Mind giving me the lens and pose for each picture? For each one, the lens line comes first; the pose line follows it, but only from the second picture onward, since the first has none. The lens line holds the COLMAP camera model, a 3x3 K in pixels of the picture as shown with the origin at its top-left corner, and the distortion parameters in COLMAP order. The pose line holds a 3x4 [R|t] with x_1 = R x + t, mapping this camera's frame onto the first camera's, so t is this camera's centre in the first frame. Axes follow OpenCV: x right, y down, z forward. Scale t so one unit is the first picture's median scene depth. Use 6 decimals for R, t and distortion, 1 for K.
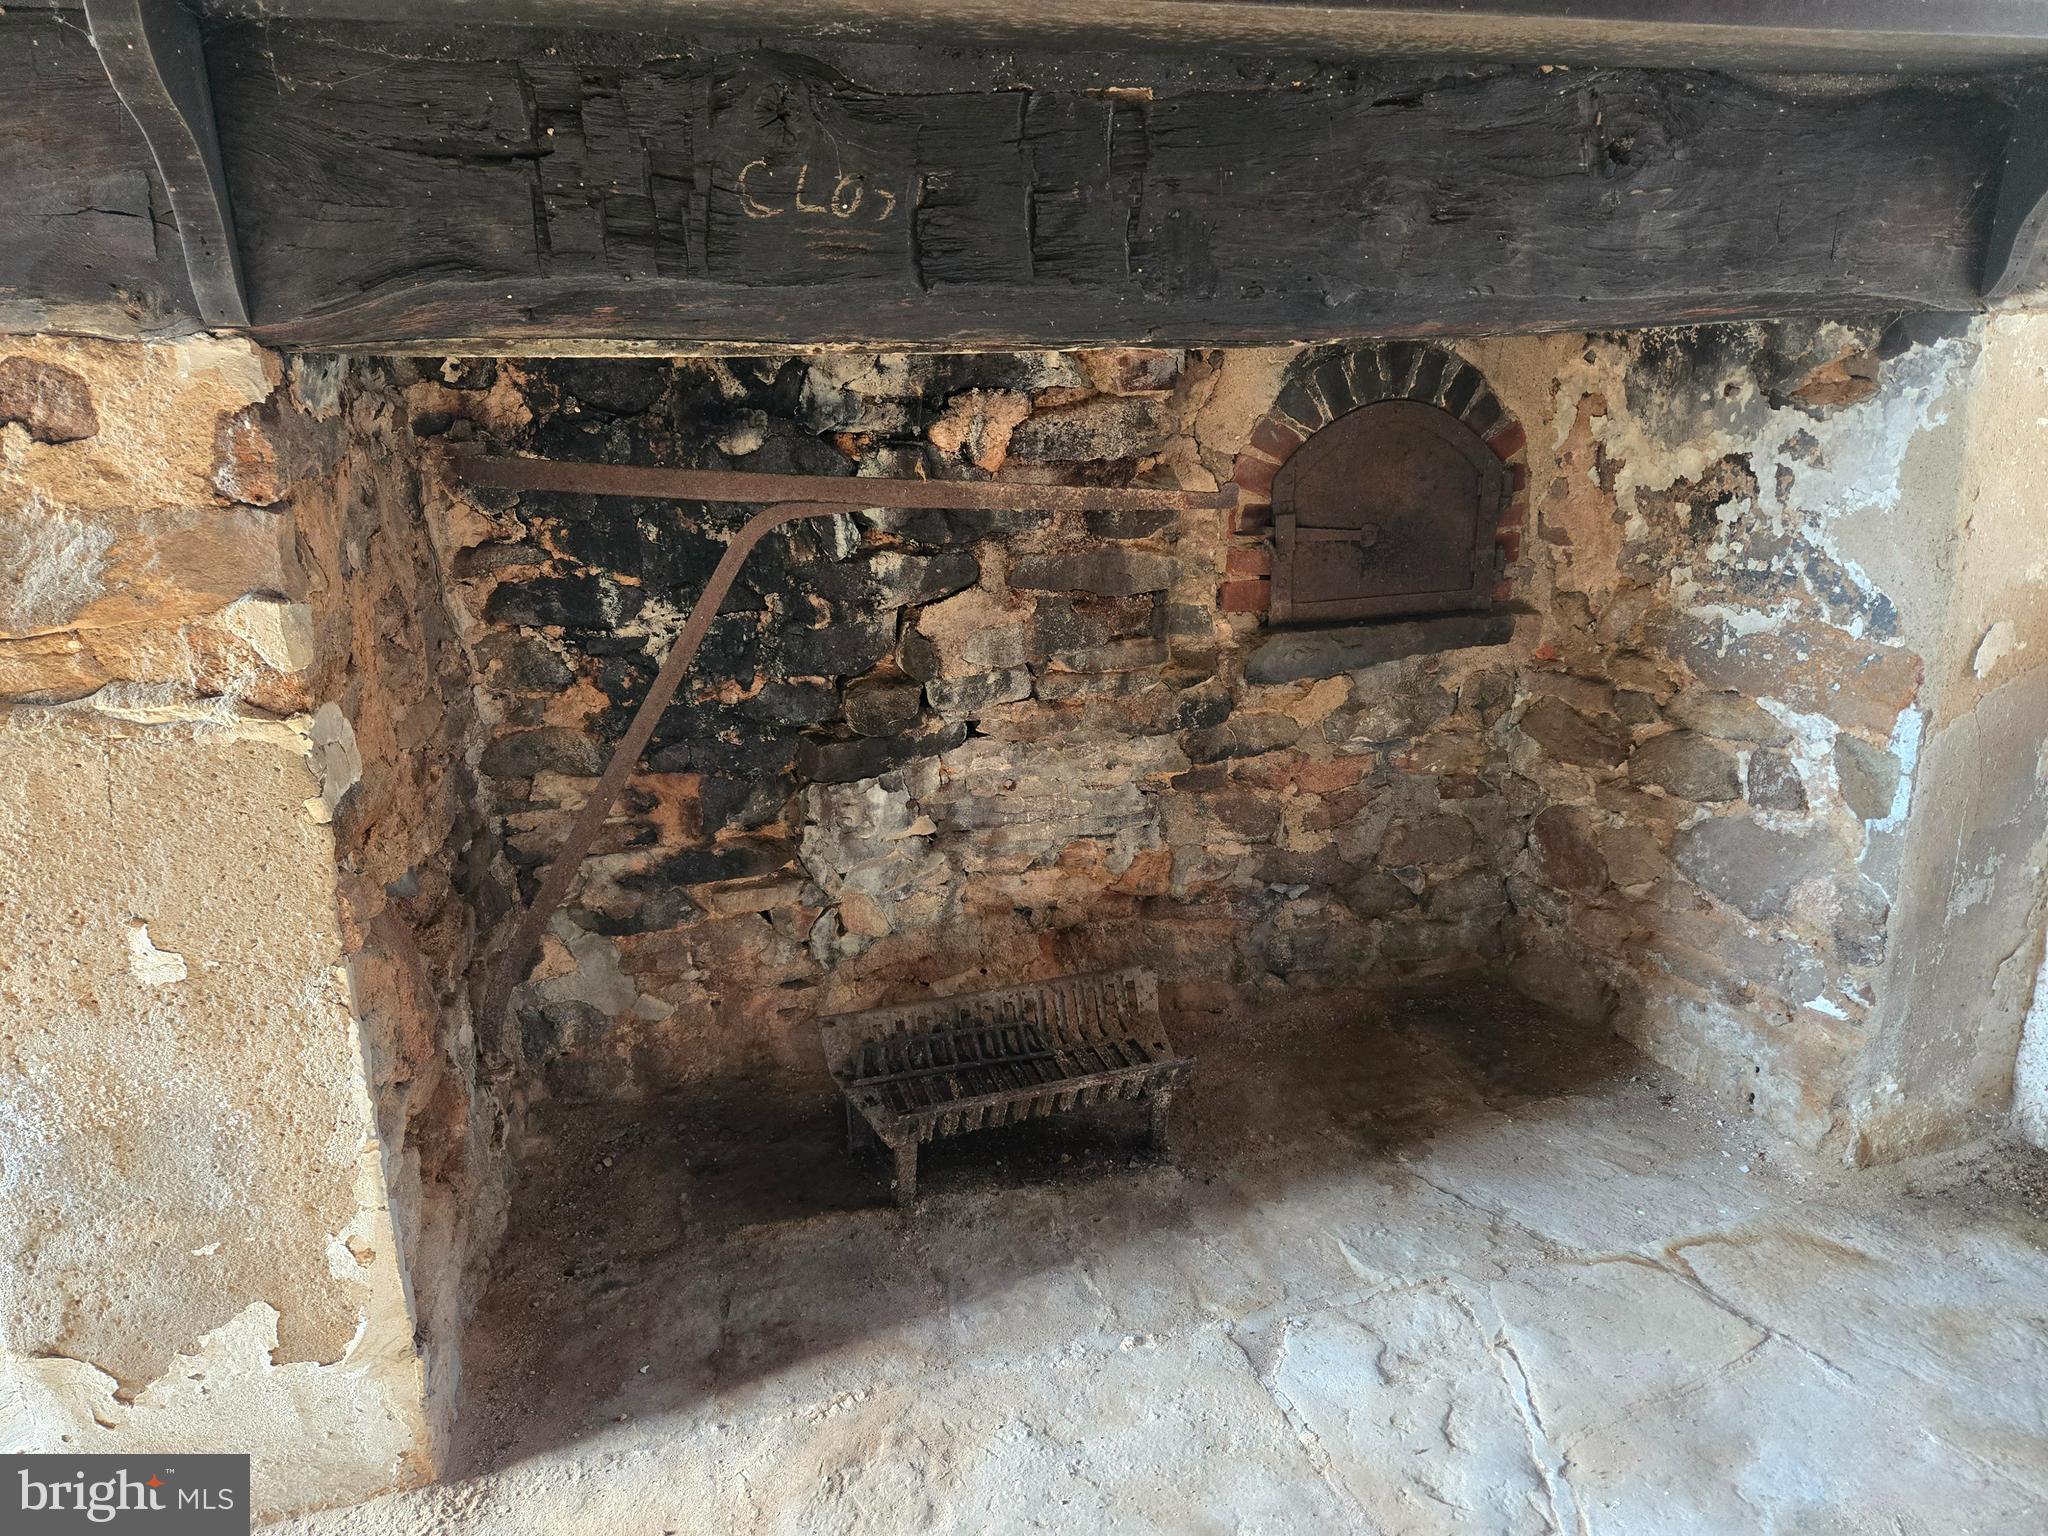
lens RADIAL K [[1385.6, 0, 1029.7], [0, 1385.6, 781.2], [0, 0, 1]] dist [0.063420, -0.049561]
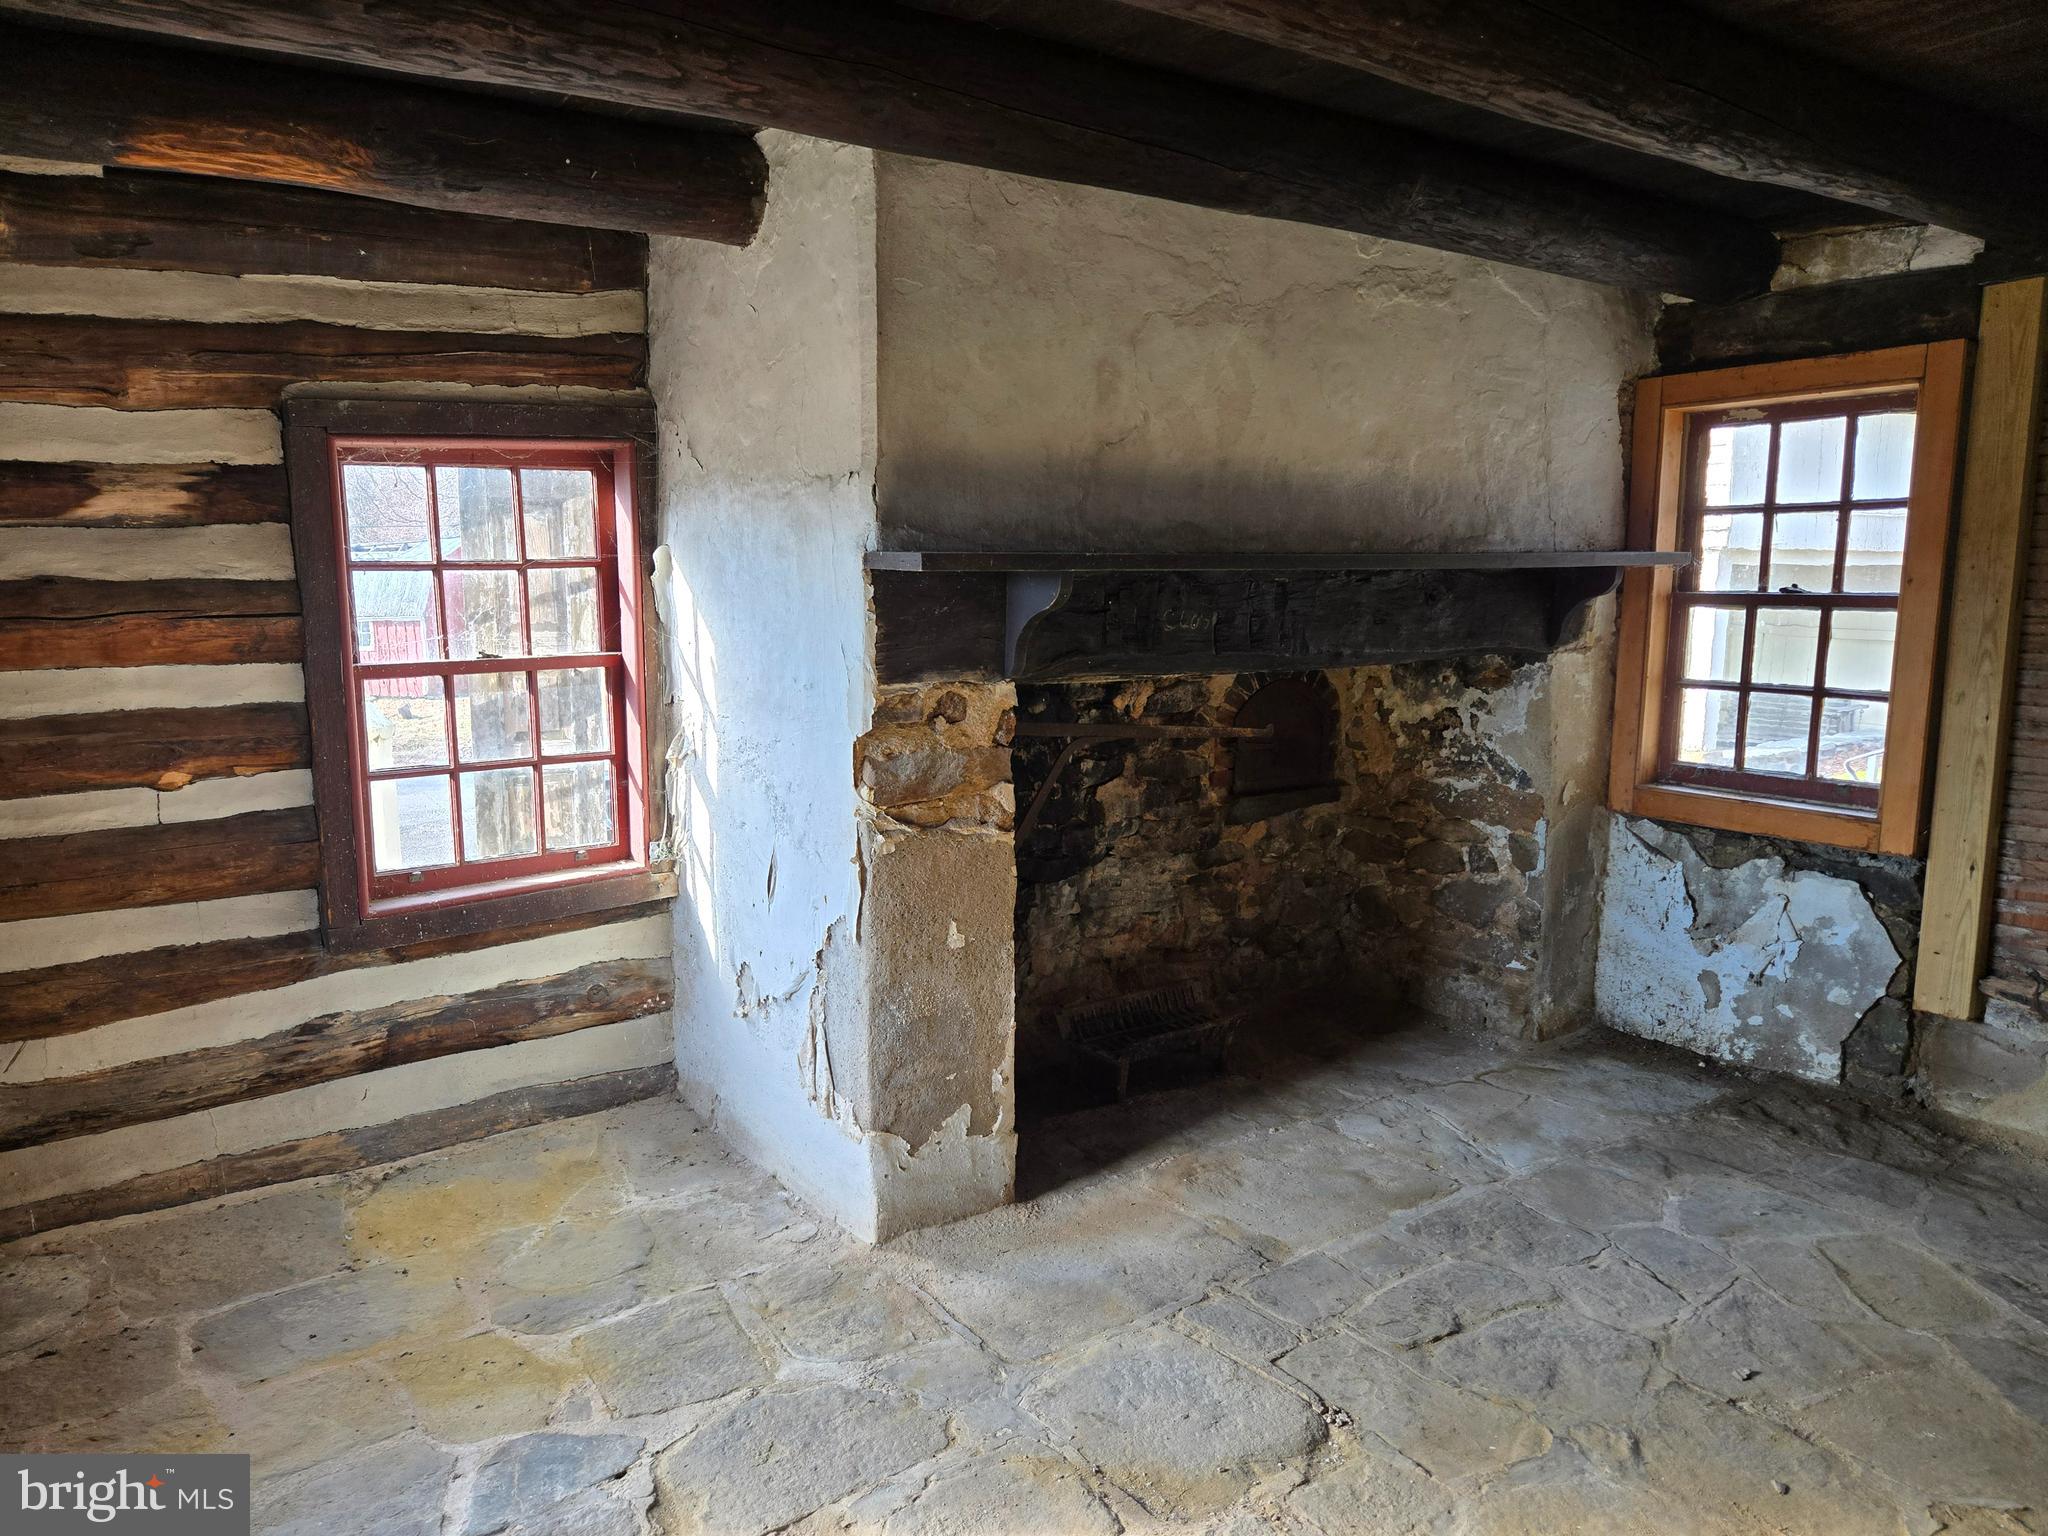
lens RADIAL K [[1385.6, 0, 1019.6], [0, 1385.6, 770.6], [0, 0, 1]] dist [0.063420, -0.049561]
pose [[0.951899, -0.023021, 0.305545, -0.769515], [0.070000, 0.987142, -0.143702, 0.121299], [-0.298308, 0.158178, 0.941271, -0.785443]]
